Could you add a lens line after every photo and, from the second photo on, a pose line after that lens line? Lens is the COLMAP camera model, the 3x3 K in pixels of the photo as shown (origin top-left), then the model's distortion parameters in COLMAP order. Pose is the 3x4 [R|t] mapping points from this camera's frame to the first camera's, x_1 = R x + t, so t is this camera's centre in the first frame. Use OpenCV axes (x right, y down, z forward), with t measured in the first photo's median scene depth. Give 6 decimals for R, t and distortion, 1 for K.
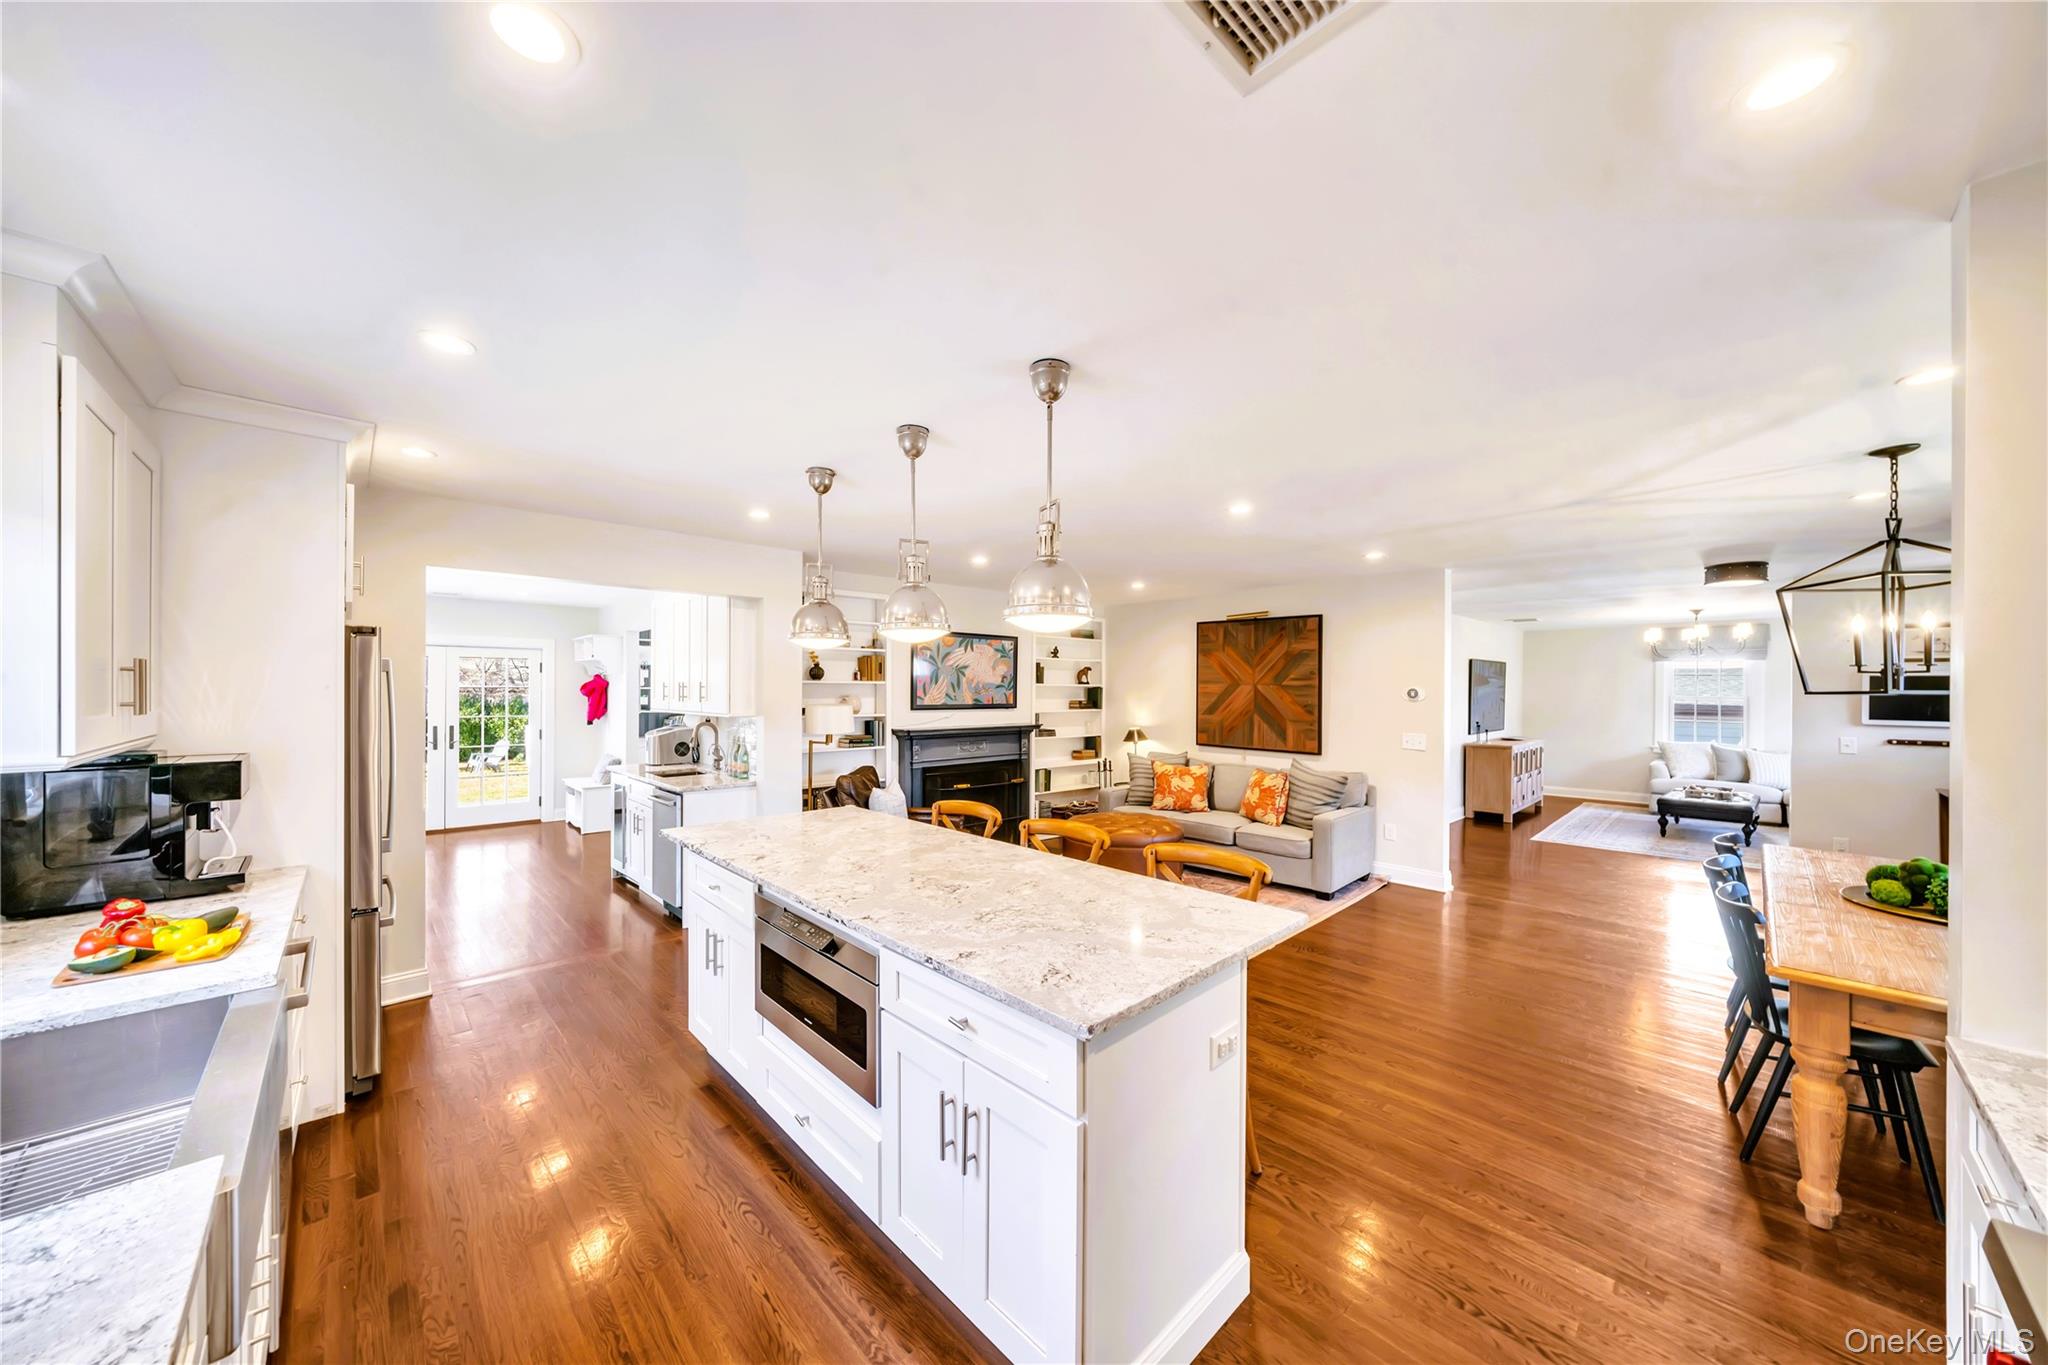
lens RADIAL K [[698.4, 0, 1023.1], [0, 698.4, 687.6], [0, 0, 1]] dist [0.001510, 0.000345]
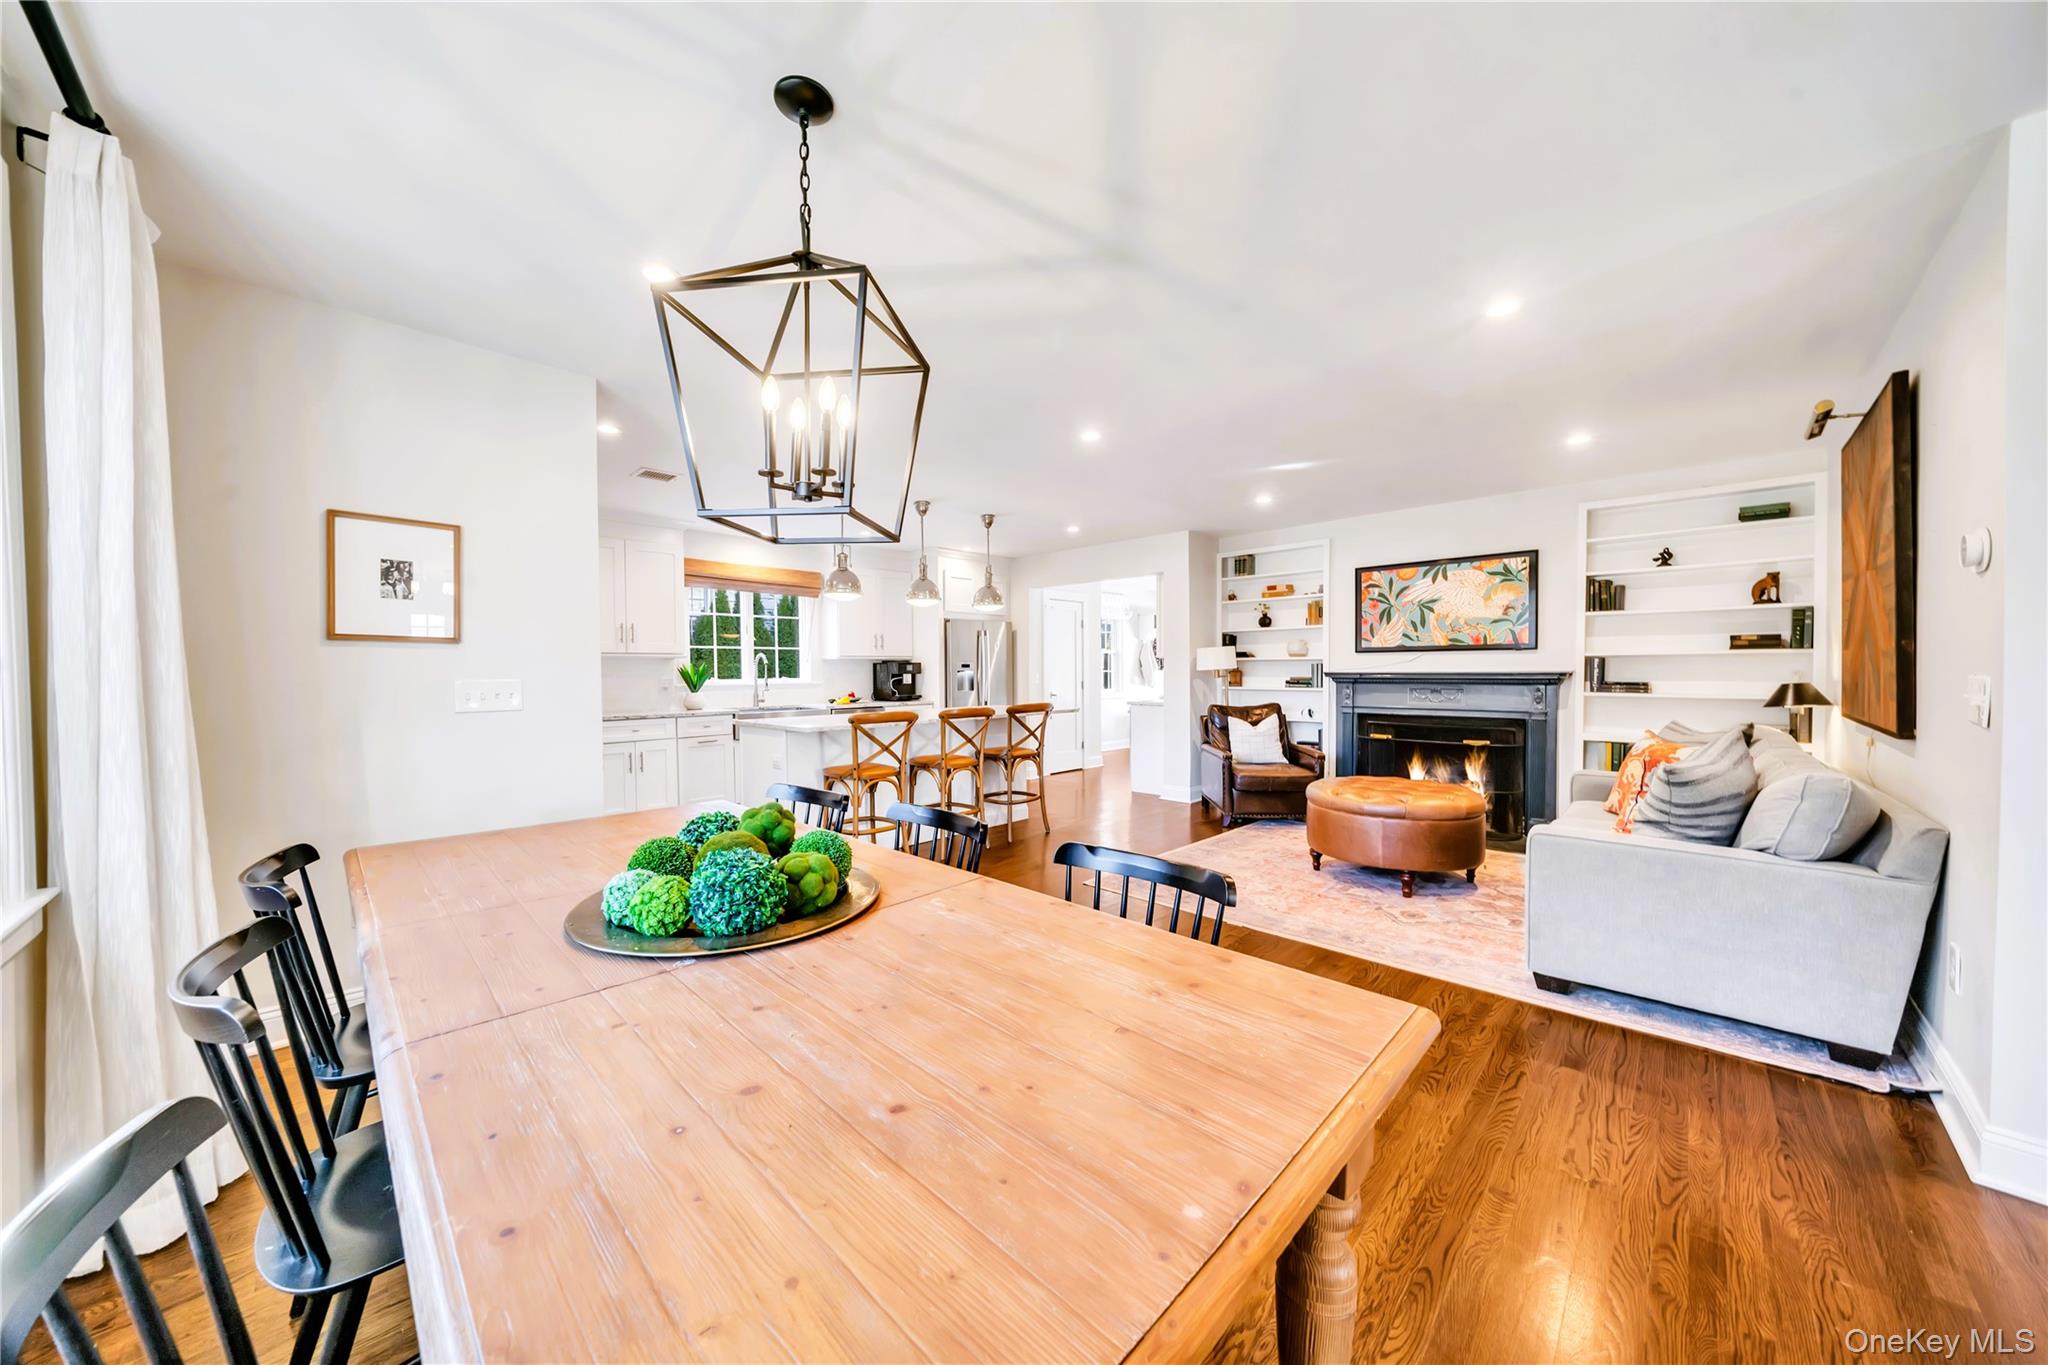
lens RADIAL K [[698.4, 0, 1018.1], [0, 698.4, 680.2], [0, 0, 1]] dist [0.001510, 0.000345]
pose [[0.029297, 0.008953, -0.999531, 0.738432], [0.007314, 0.999931, 0.009171, 0.054164], [0.999544, -0.007580, 0.029230, 0.472699]]
